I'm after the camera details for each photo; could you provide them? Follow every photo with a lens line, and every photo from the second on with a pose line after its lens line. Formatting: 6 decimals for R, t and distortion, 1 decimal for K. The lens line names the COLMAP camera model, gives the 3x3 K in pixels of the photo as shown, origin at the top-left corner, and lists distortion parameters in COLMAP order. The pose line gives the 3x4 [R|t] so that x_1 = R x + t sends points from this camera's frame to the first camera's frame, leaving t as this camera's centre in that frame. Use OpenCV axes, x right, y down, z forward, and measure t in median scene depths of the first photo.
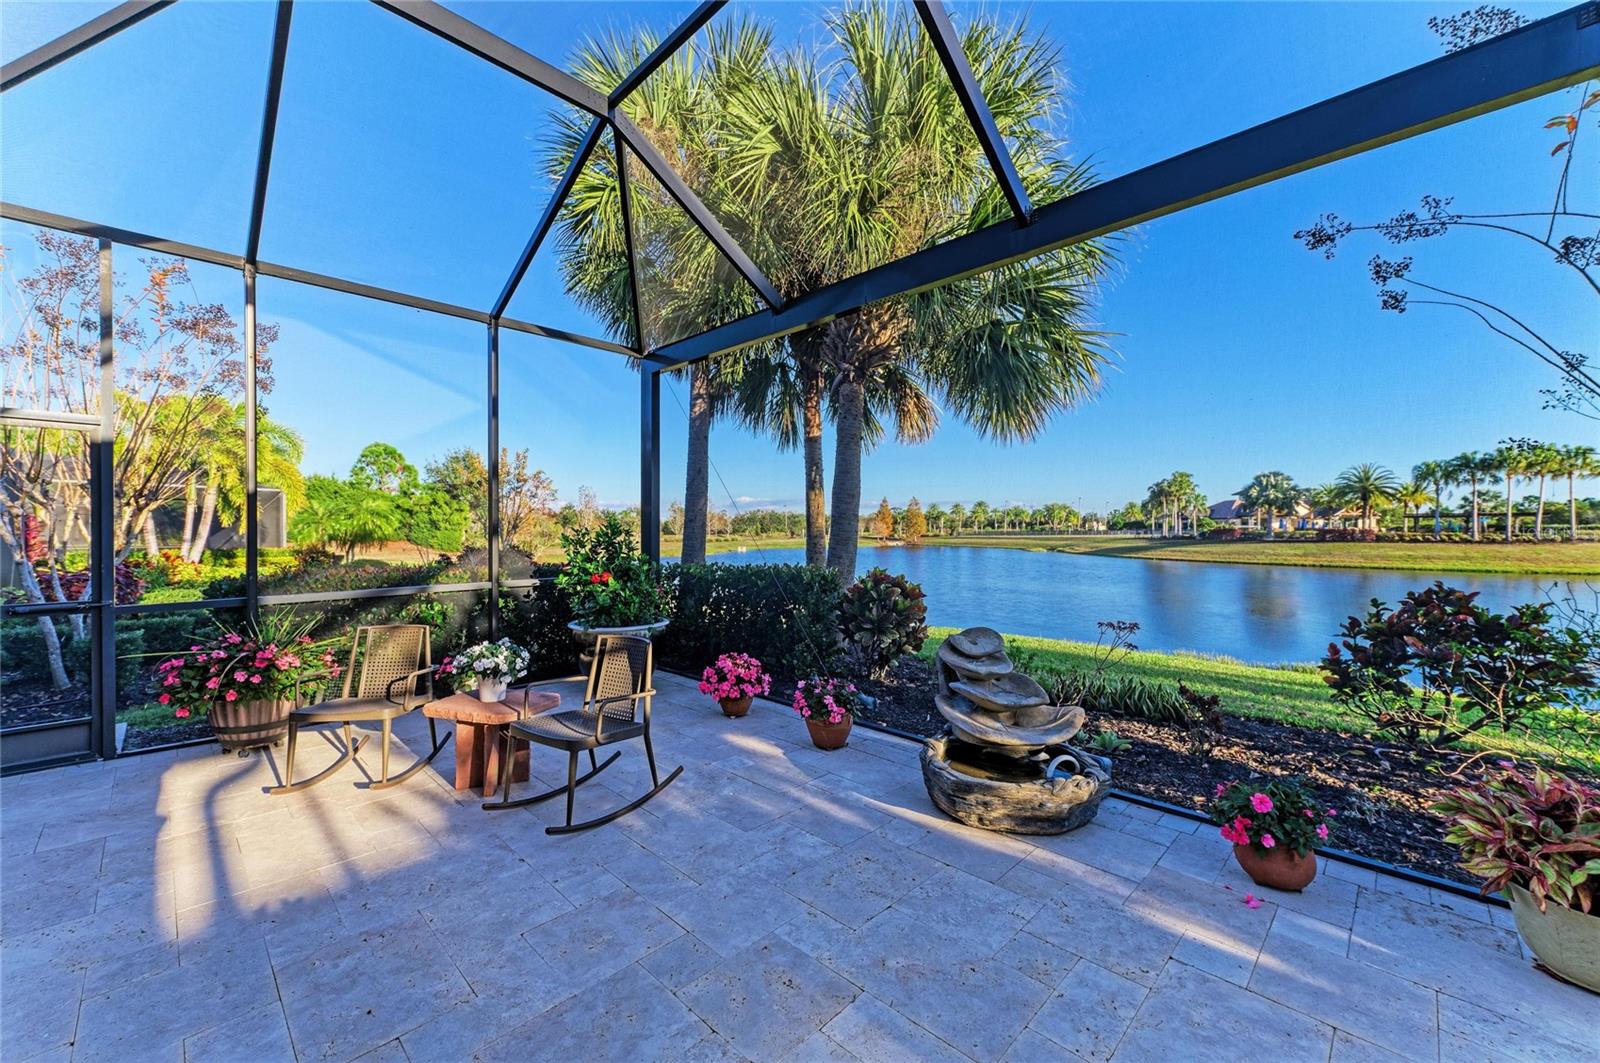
lens RADIAL K [[624.8, 0, 795.0], [0, 624.8, 535.4], [0, 0, 1]] dist [0.009639, 0.000095]
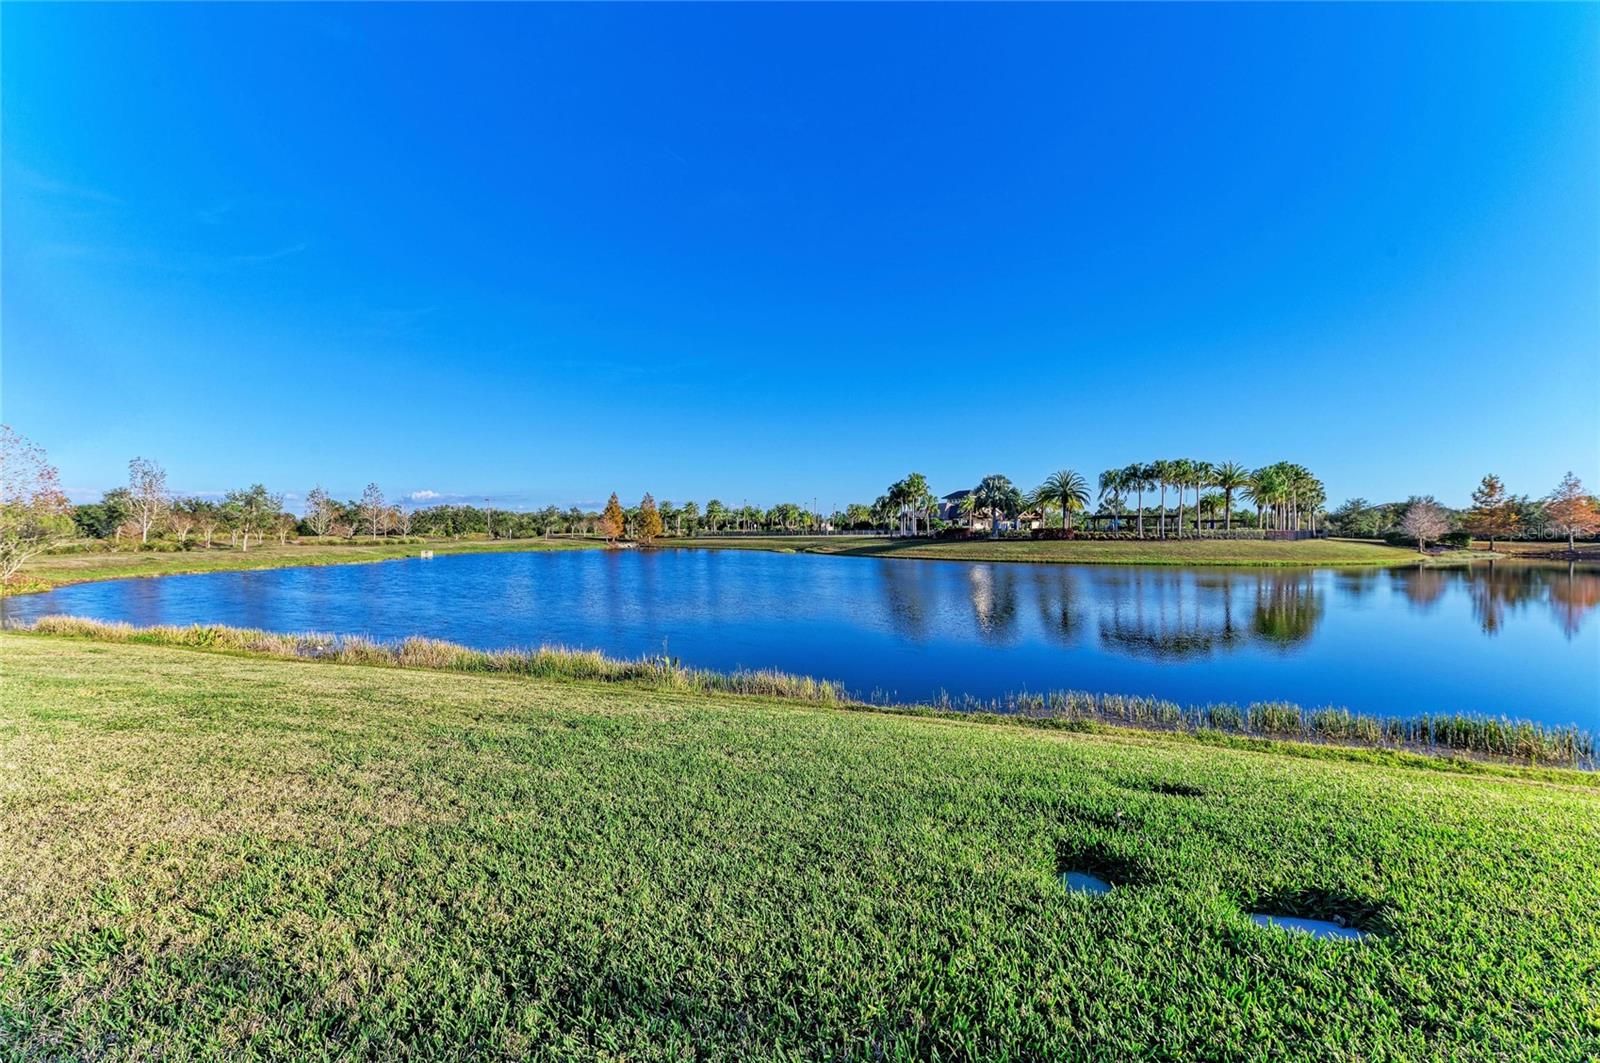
lens RADIAL K [[653.0, 0, 800.6], [0, 653.0, 531.7], [0, 0, 1]] dist [0.006116, -0.000899]
pose [[0.904803, 0.001255, 0.425829, -0.018378], [0.002350, 0.999966, -0.007940, 0.003436], [-0.425825, 0.008185, 0.904769, 0.139064]]
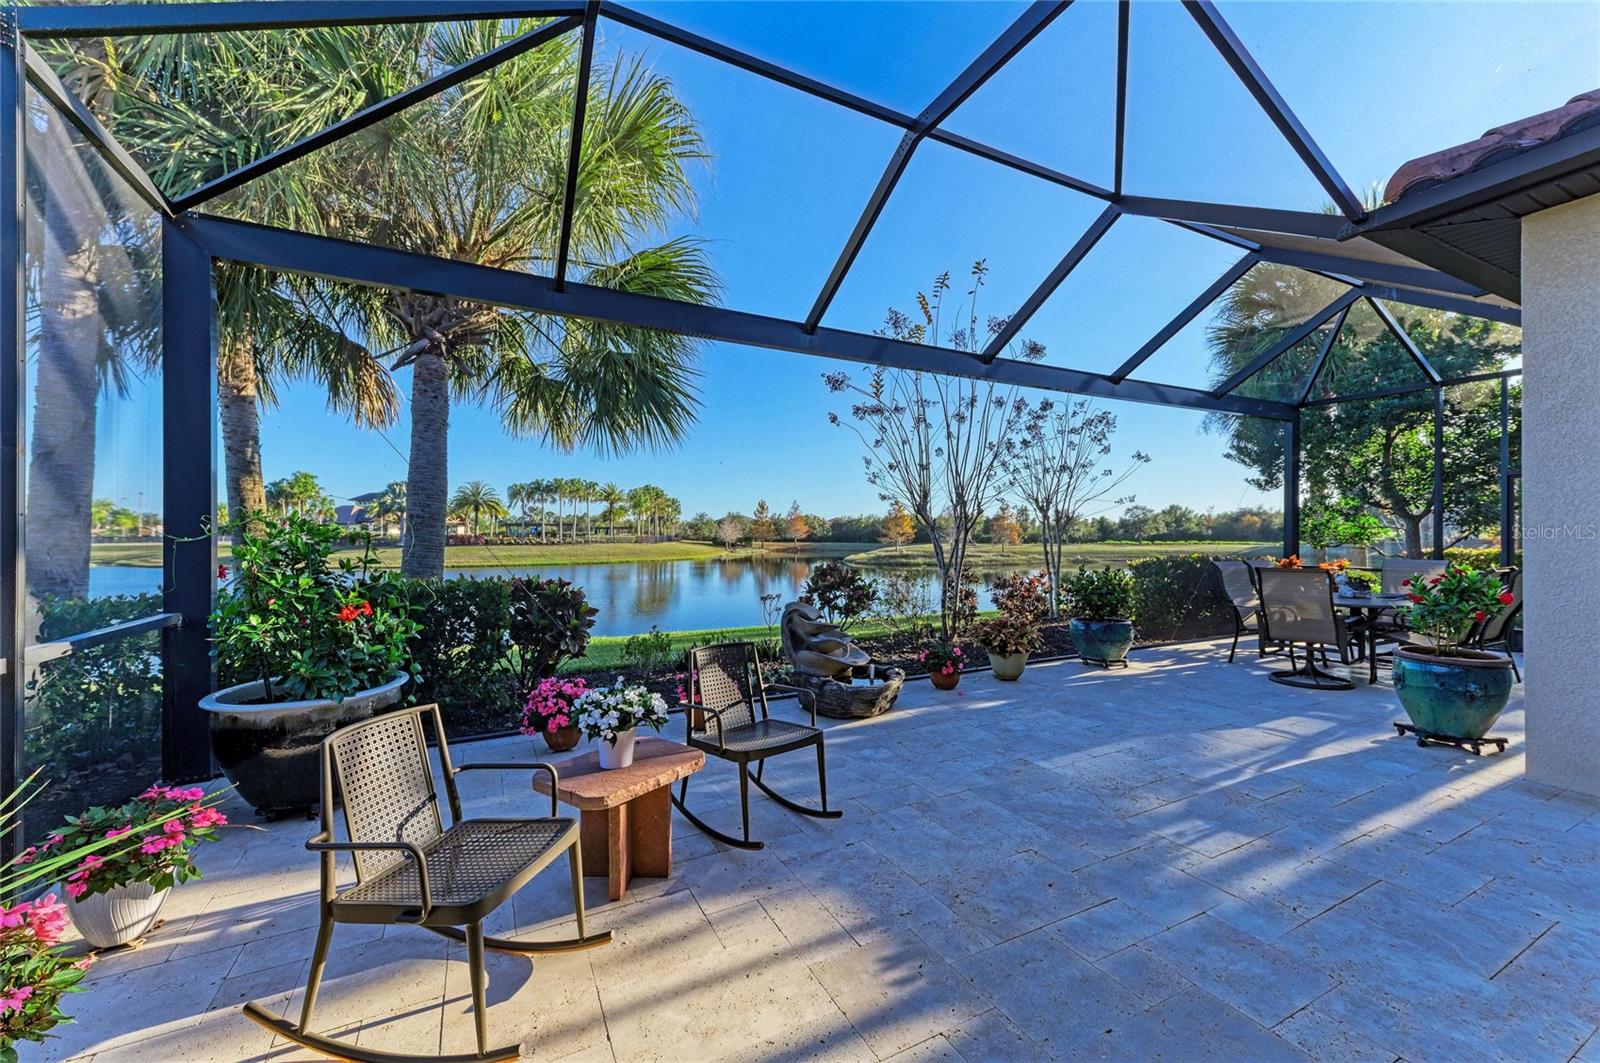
lens RADIAL K [[624.8, 0, 807.3], [0, 624.8, 534.8], [0, 0, 1]] dist [0.009639, 0.000095]
pose [[0.299787, -0.000357, 0.954006, -0.054649], [0.009967, 0.999947, -0.002758, -0.000341], [-0.953954, 0.010335, 0.299774, 0.027642]]
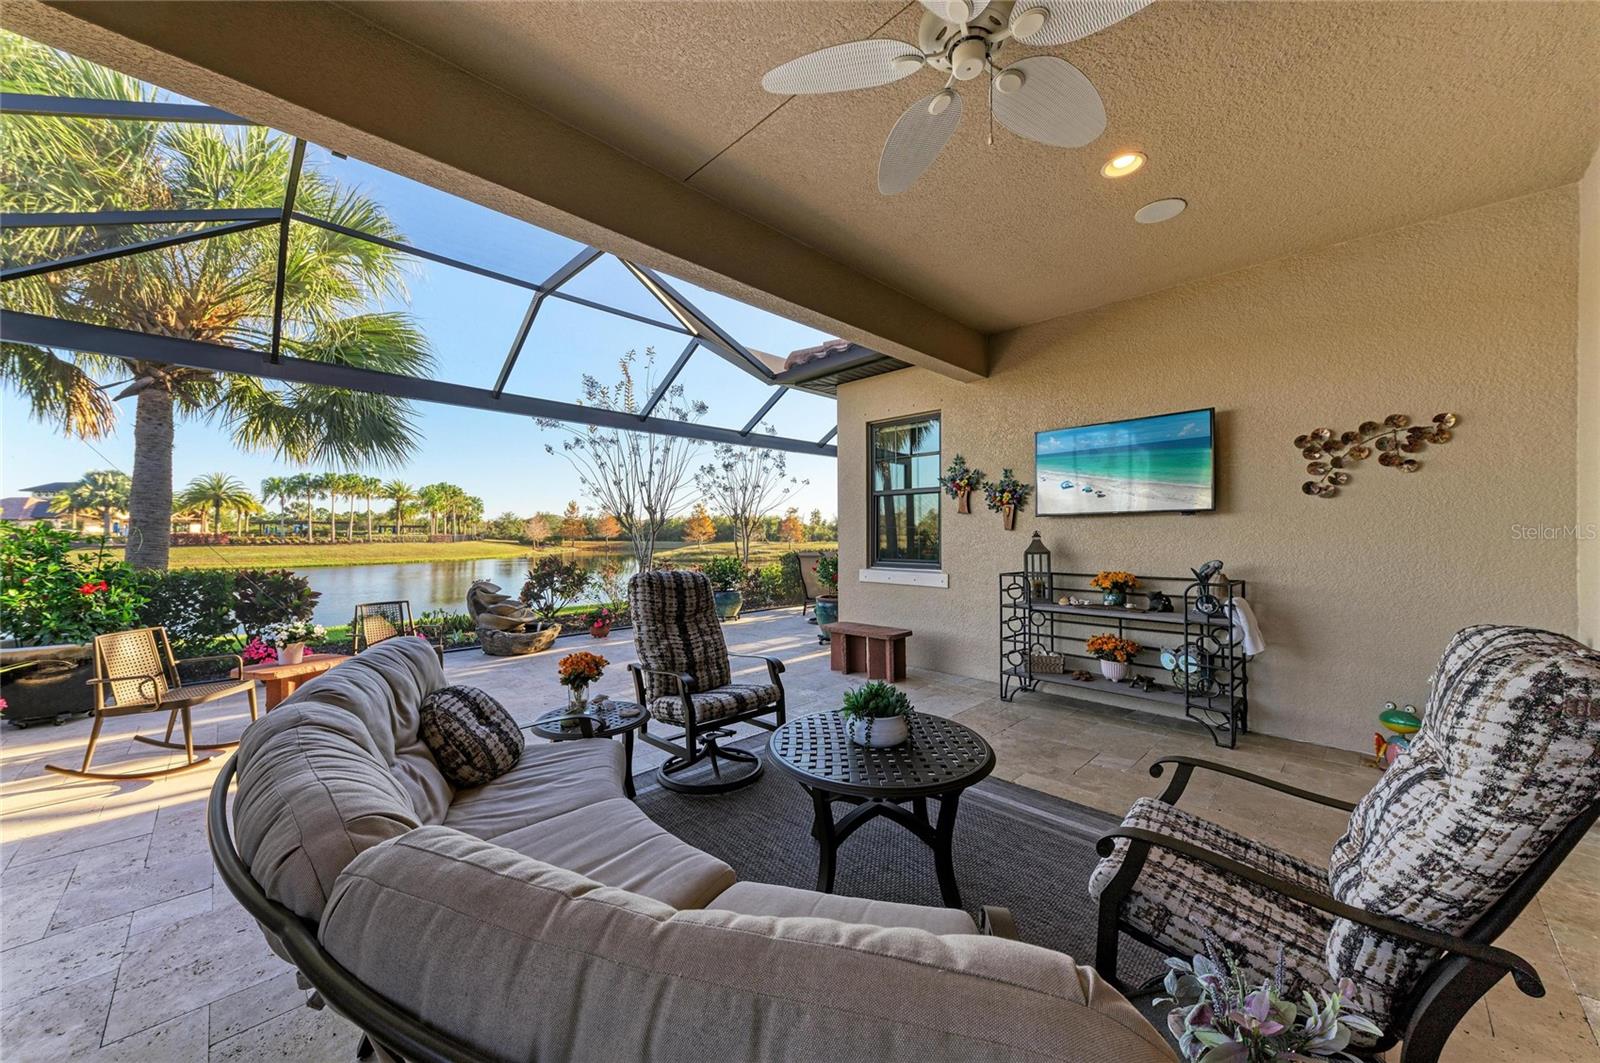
lens RADIAL K [[572.2, 0, 825.3], [0, 572.2, 536.7], [0, 0, 1]] dist [-0.003740, -0.001679]
pose [[-0.026702, -0.005080, 0.999631, -0.087105], [0.009314, 0.999942, 0.005330, -0.000469], [-0.999600, 0.009453, -0.026653, -0.008151]]
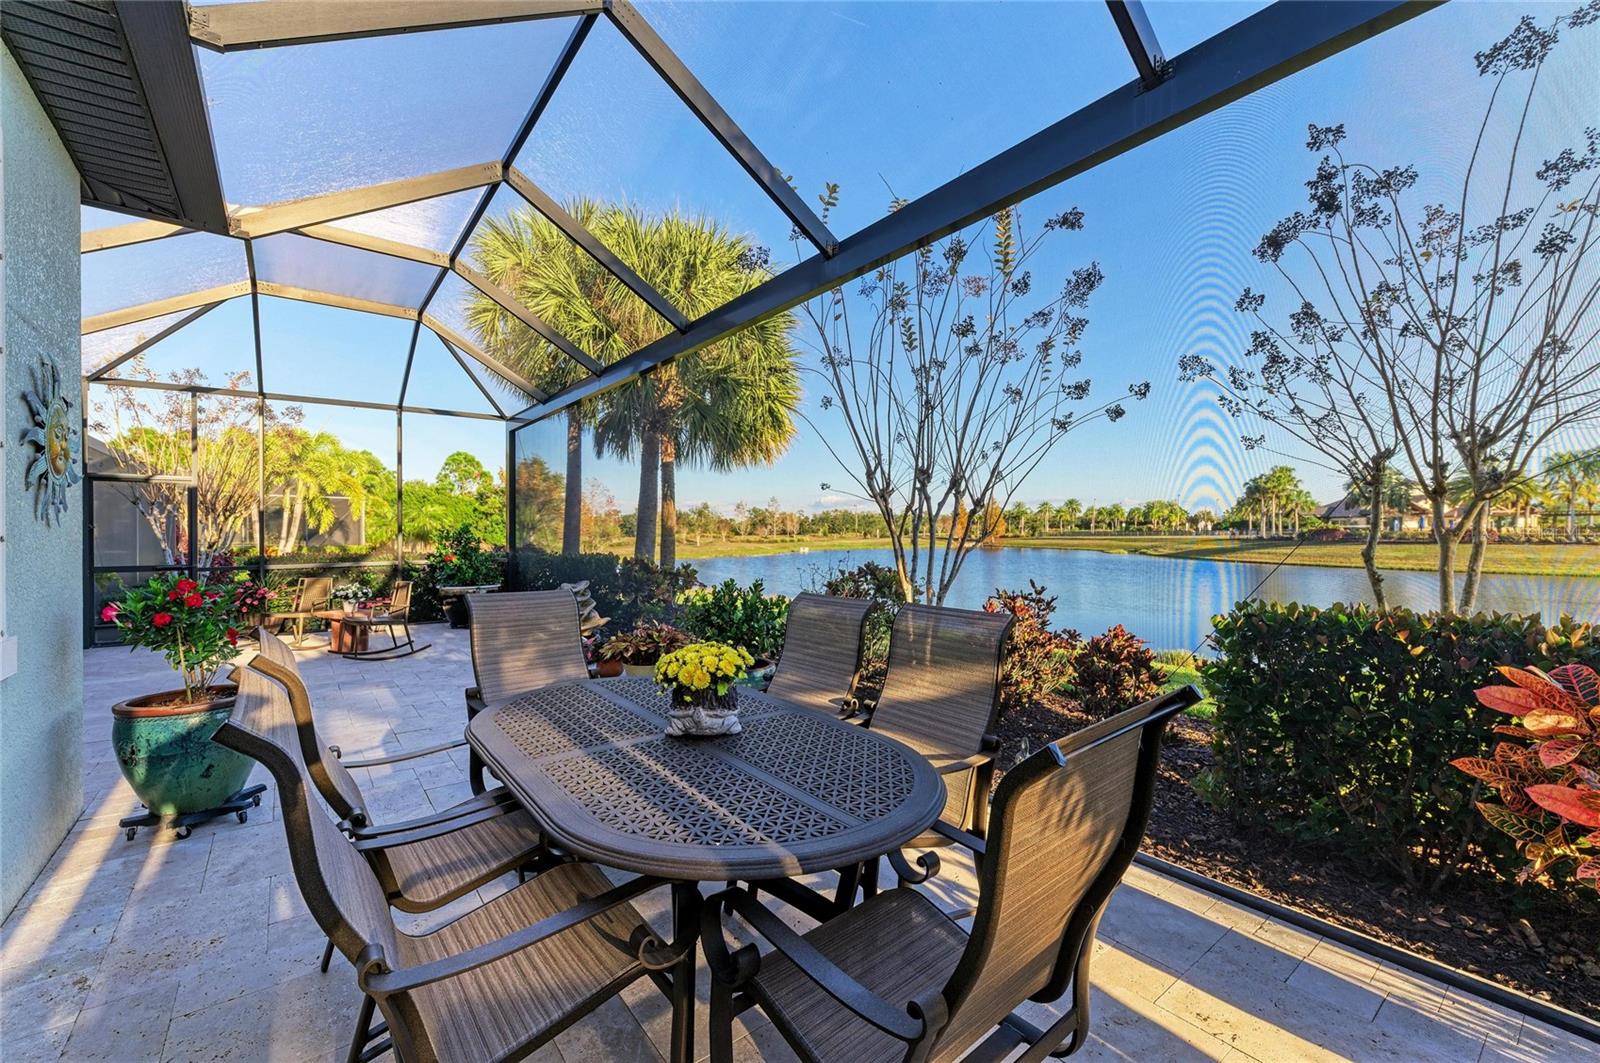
lens RADIAL K [[653.0, 0, 795.6], [0, 653.0, 530.6], [0, 0, 1]] dist [0.006116, -0.000899]
pose [[0.990685, -0.000668, -0.136168, 0.062143], [-0.000507, 0.999963, -0.008590, 0.000490], [0.136169, 0.008579, 0.990648, -0.046528]]
